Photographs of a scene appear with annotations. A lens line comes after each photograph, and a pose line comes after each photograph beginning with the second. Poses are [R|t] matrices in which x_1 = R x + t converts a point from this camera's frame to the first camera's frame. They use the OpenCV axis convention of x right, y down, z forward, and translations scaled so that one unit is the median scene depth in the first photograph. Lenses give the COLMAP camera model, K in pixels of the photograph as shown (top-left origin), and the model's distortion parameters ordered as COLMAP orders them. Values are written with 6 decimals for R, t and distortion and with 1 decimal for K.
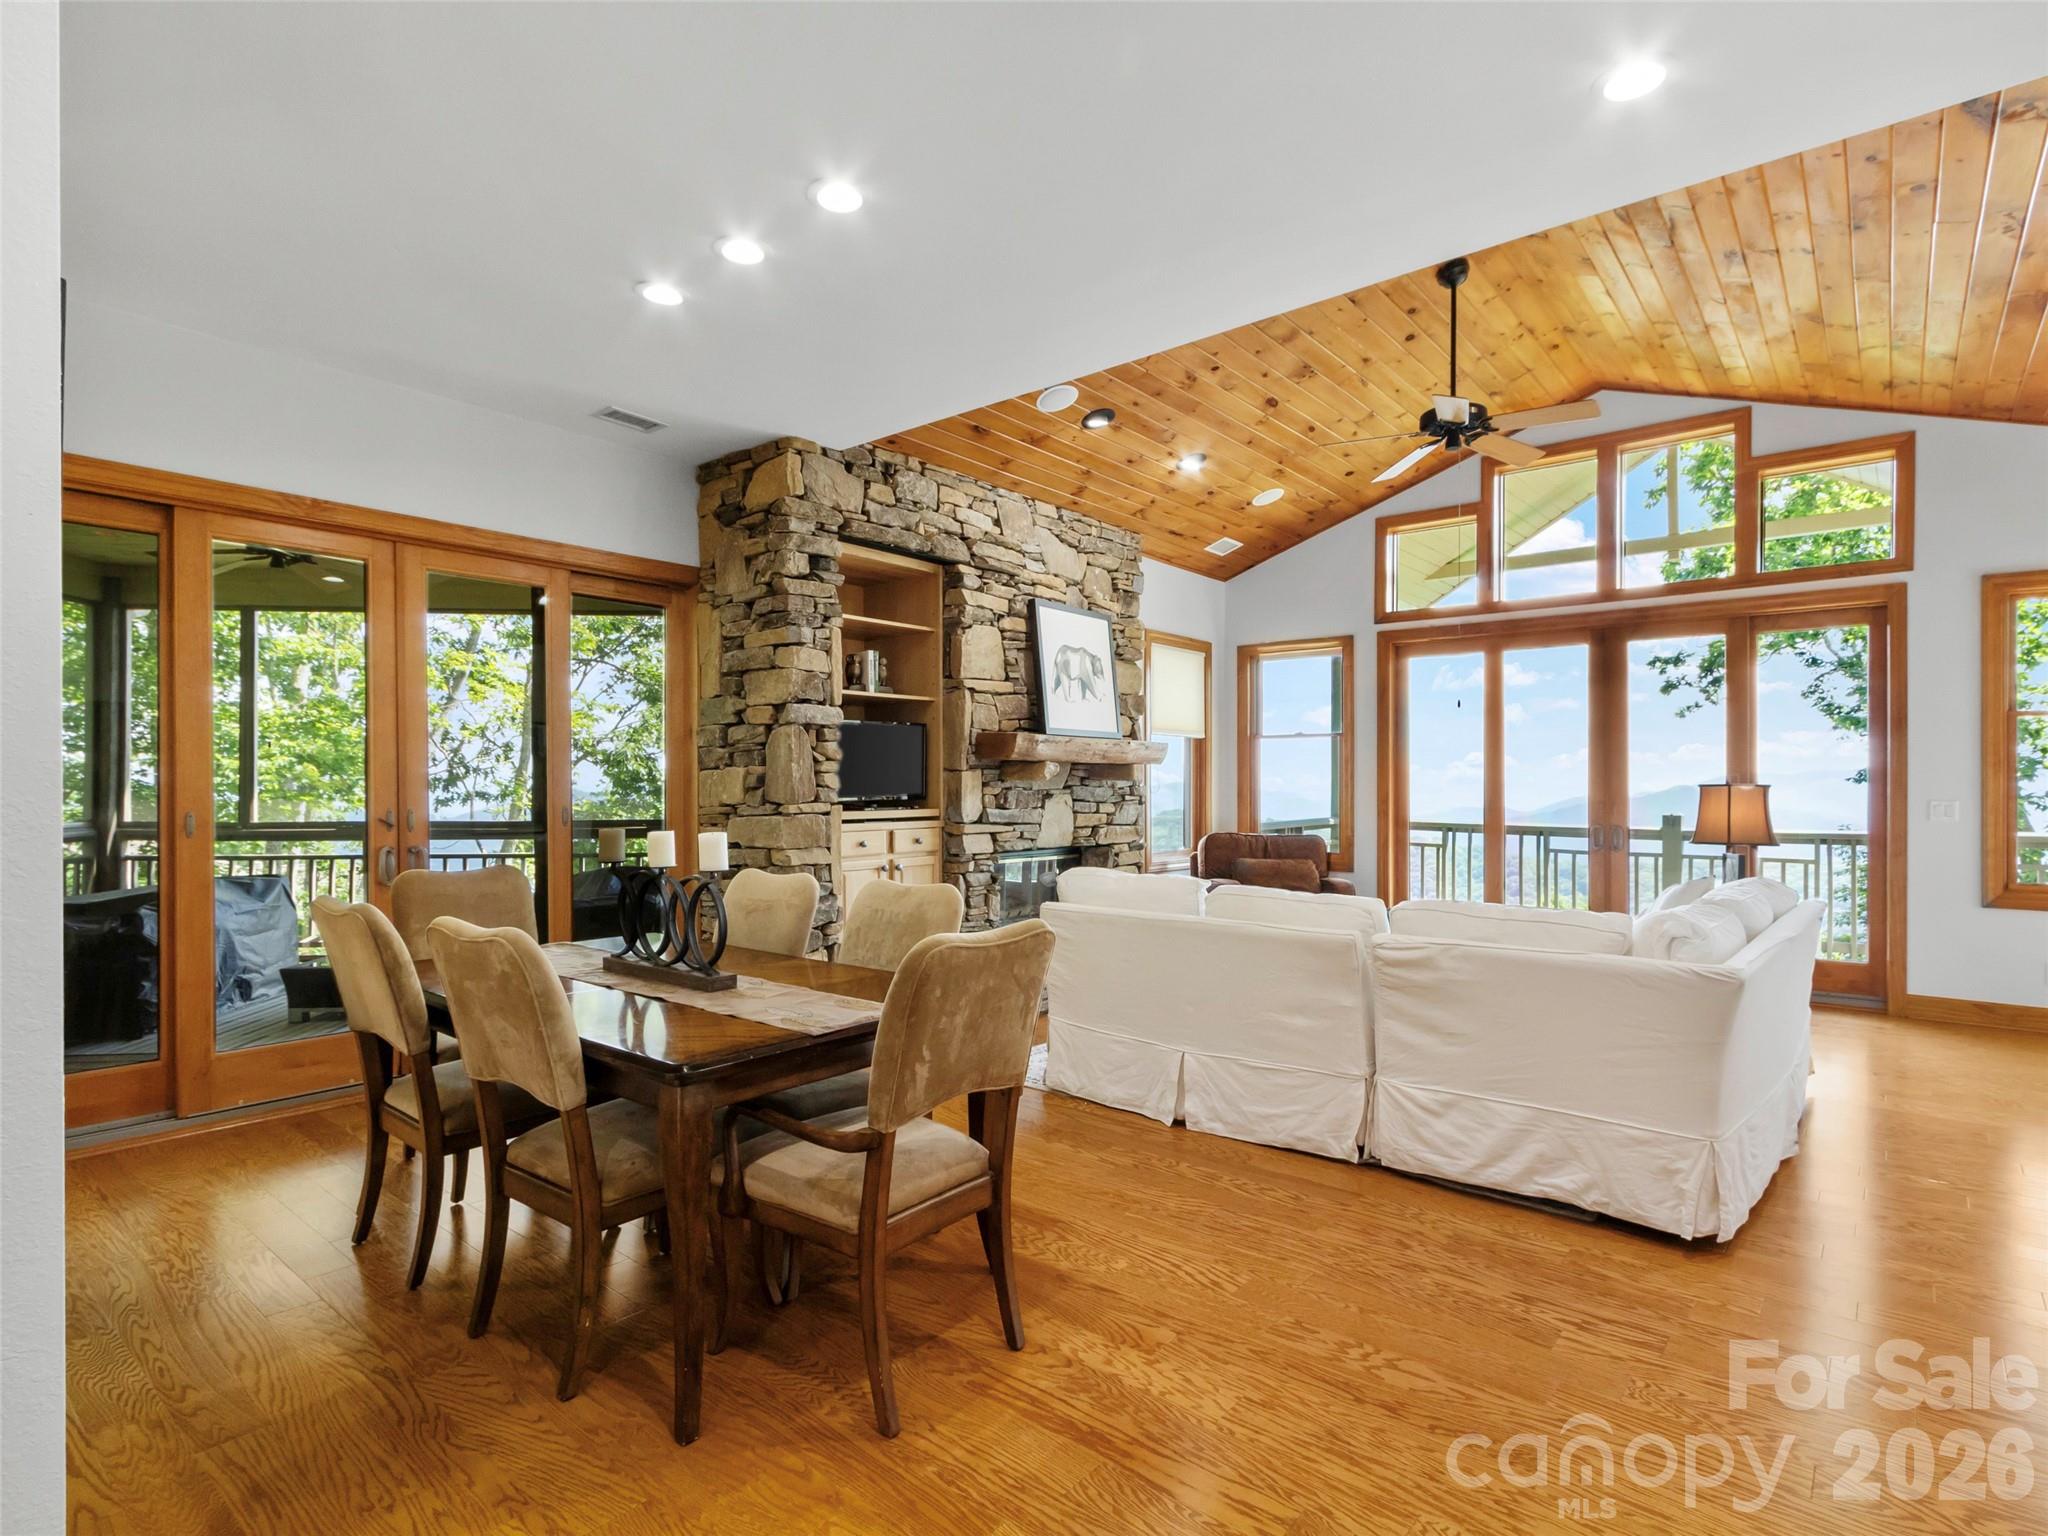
lens RADIAL K [[1069.1, 0, 993.8], [0, 1069.1, 793.7], [0, 0, 1]] dist [0.001670, -0.001509]
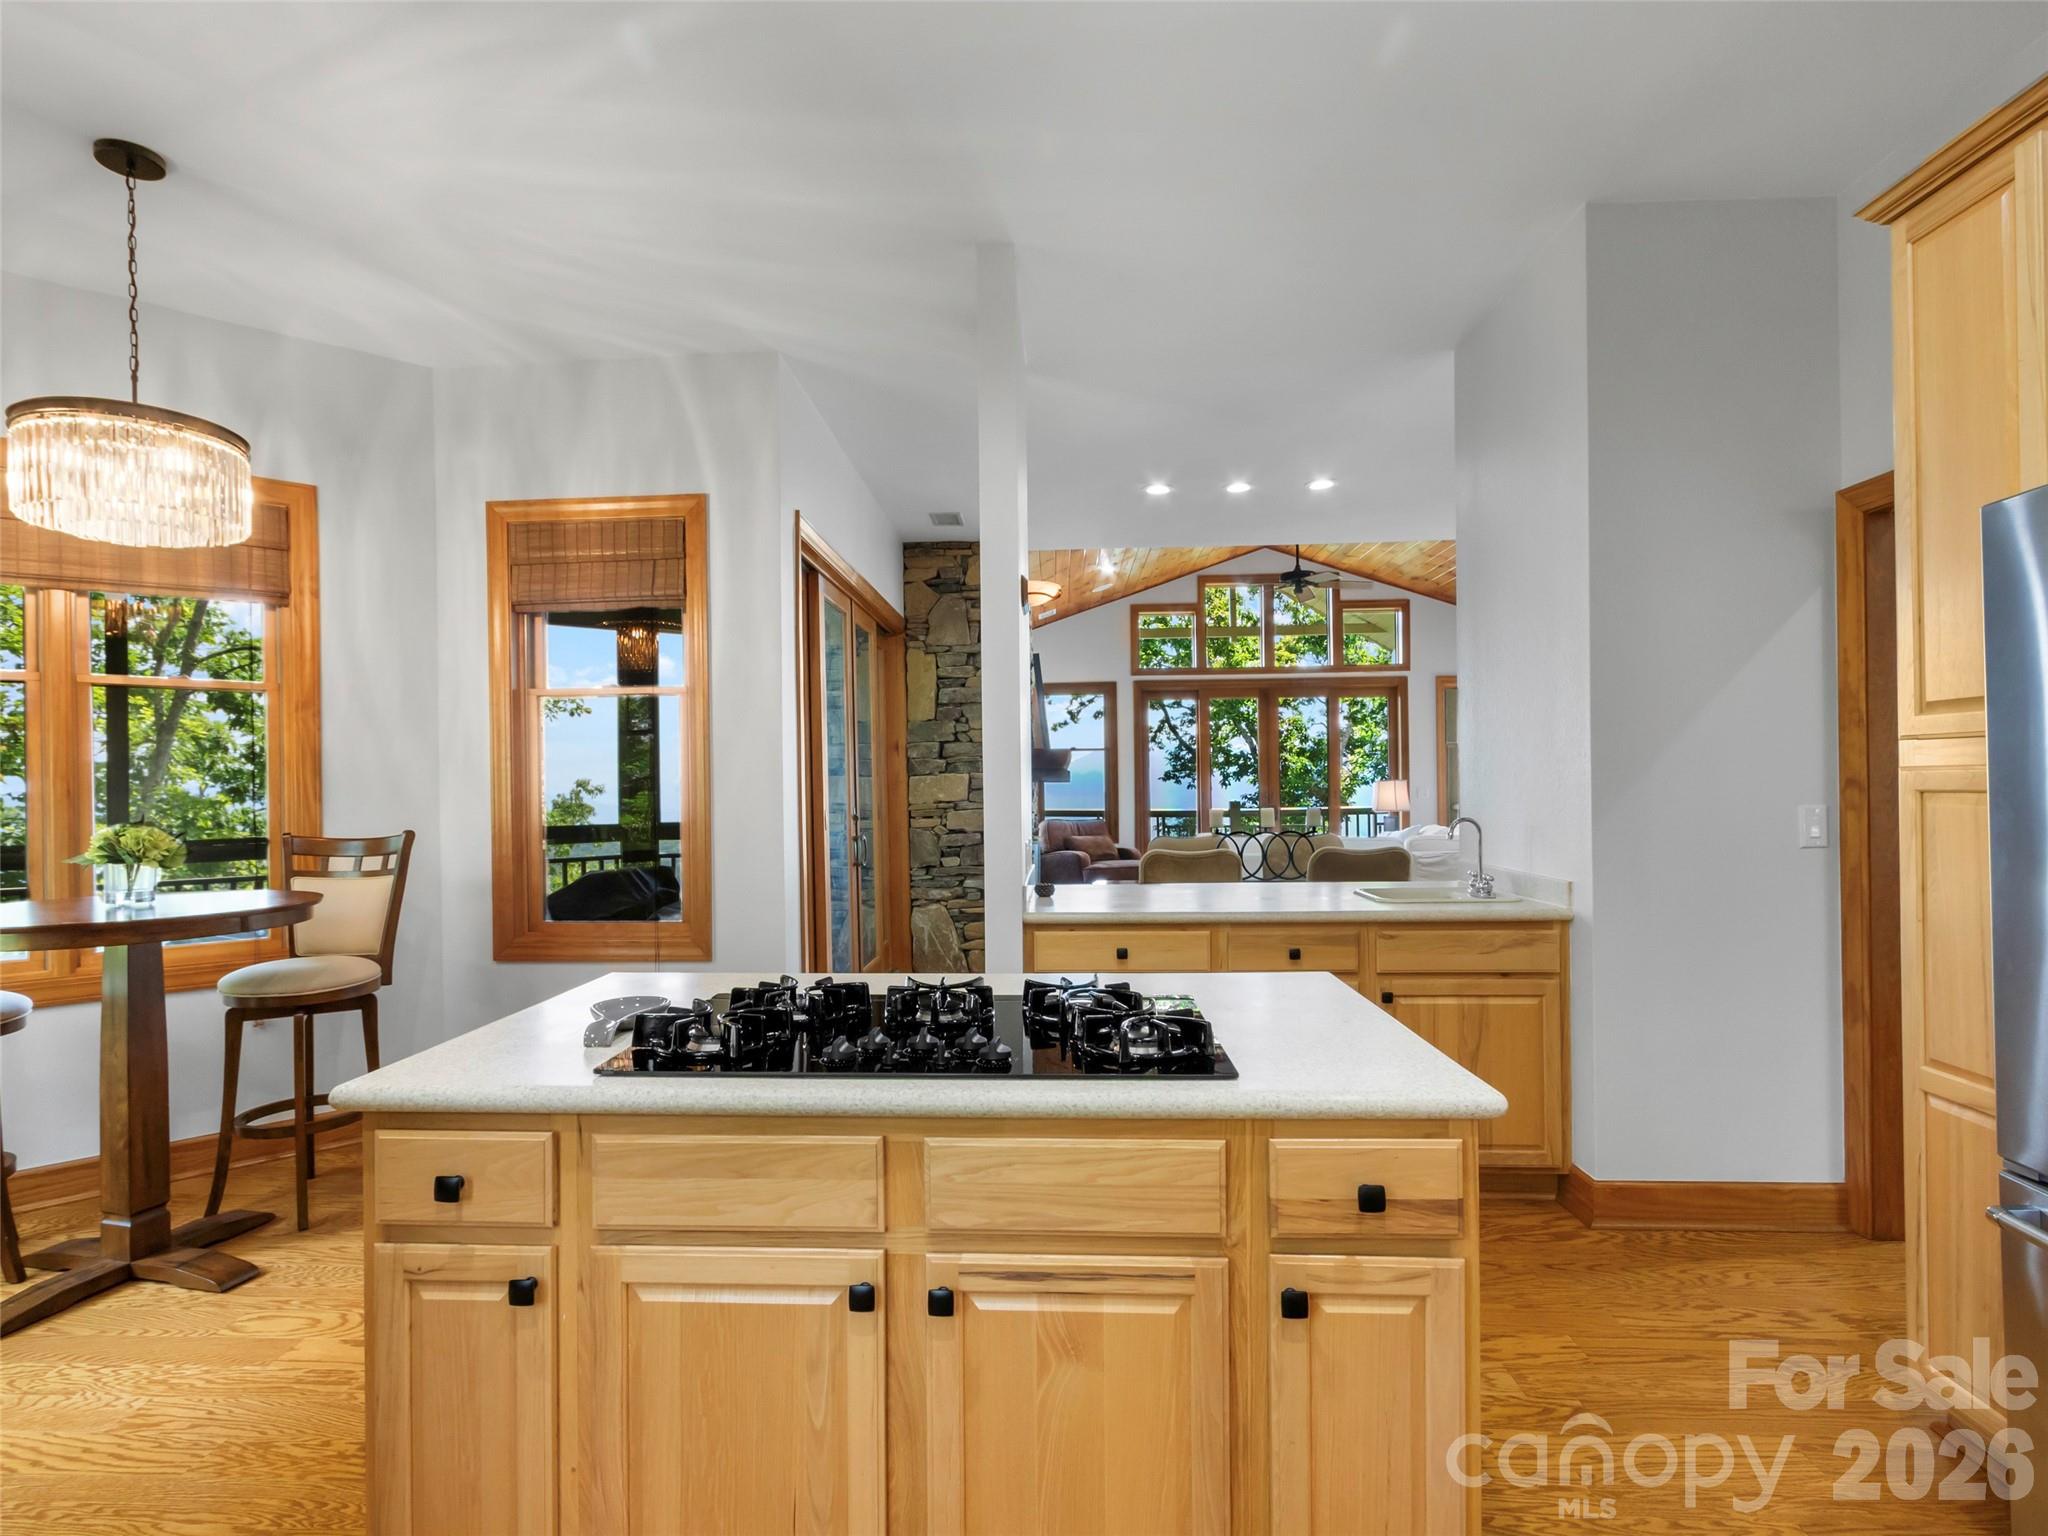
lens RADIAL K [[1069.1, 0, 1019.2], [0, 1069.1, 771.0], [0, 0, 1]] dist [0.001670, -0.001509]
pose [[0.795163, 0.001155, 0.606394, -0.960466], [0.013175, 0.999729, -0.019180, -0.001411], [-0.606252, 0.023240, 0.794933, -0.112231]]
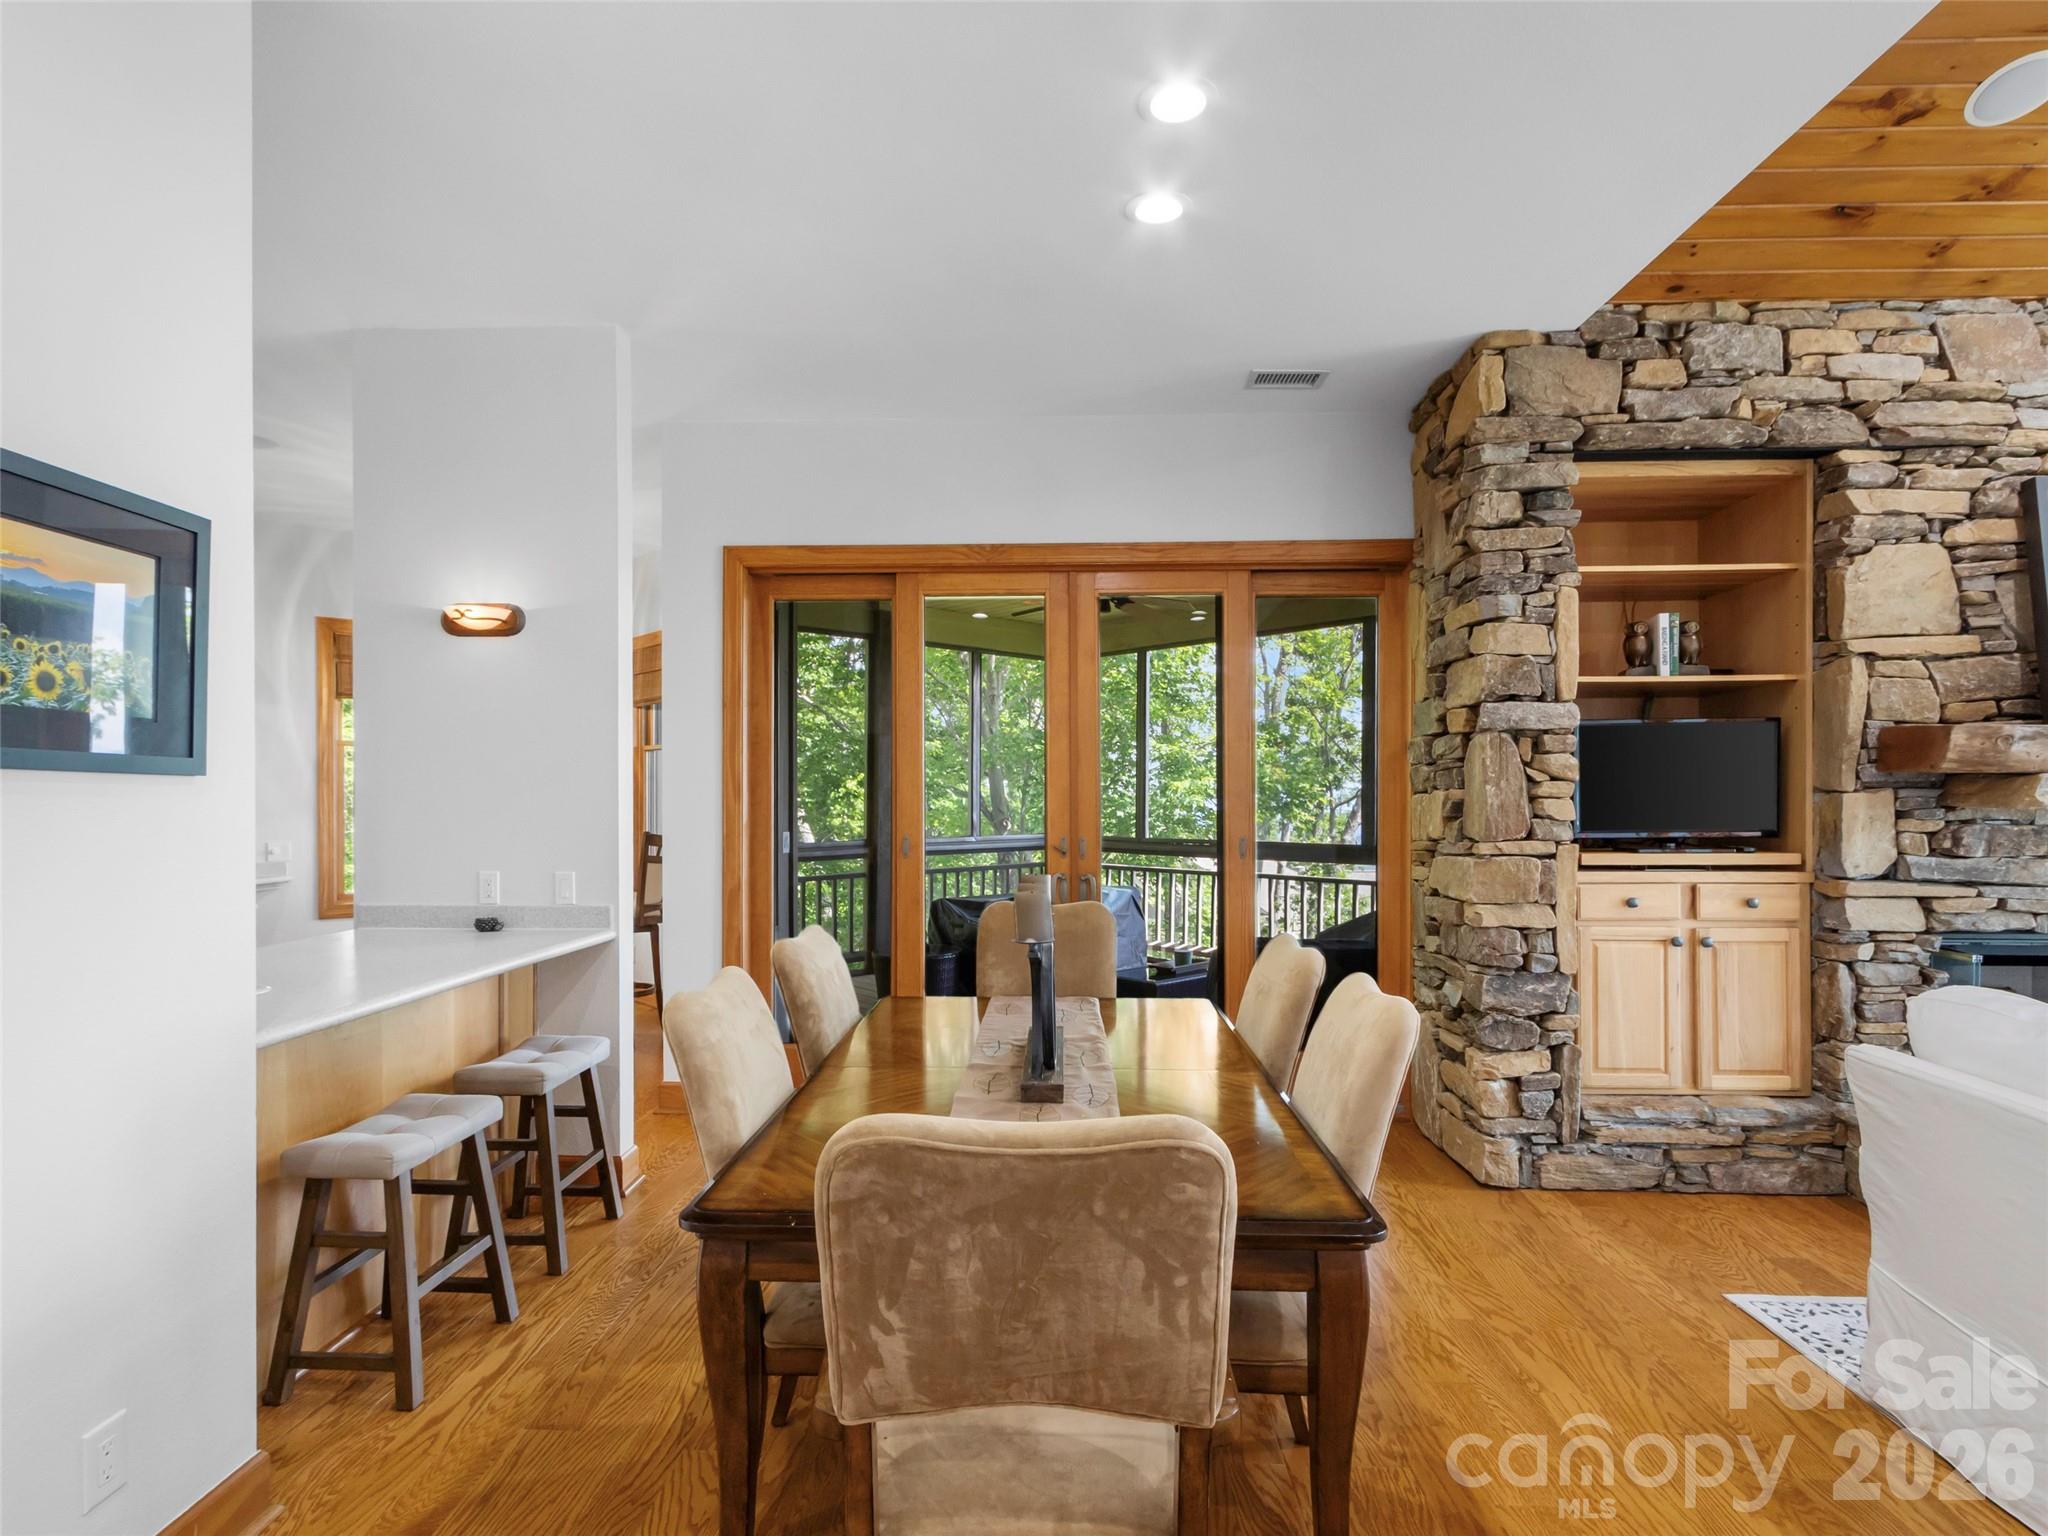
lens RADIAL K [[1069.1, 0, 1028.2], [0, 1069.1, 808.5], [0, 0, 1]] dist [0.001670, -0.001509]
pose [[0.614536, 0.007184, -0.788856, 0.177001], [-0.005189, 0.999974, 0.005065, -0.013793], [0.788871, 0.000981, 0.614558, 0.287408]]
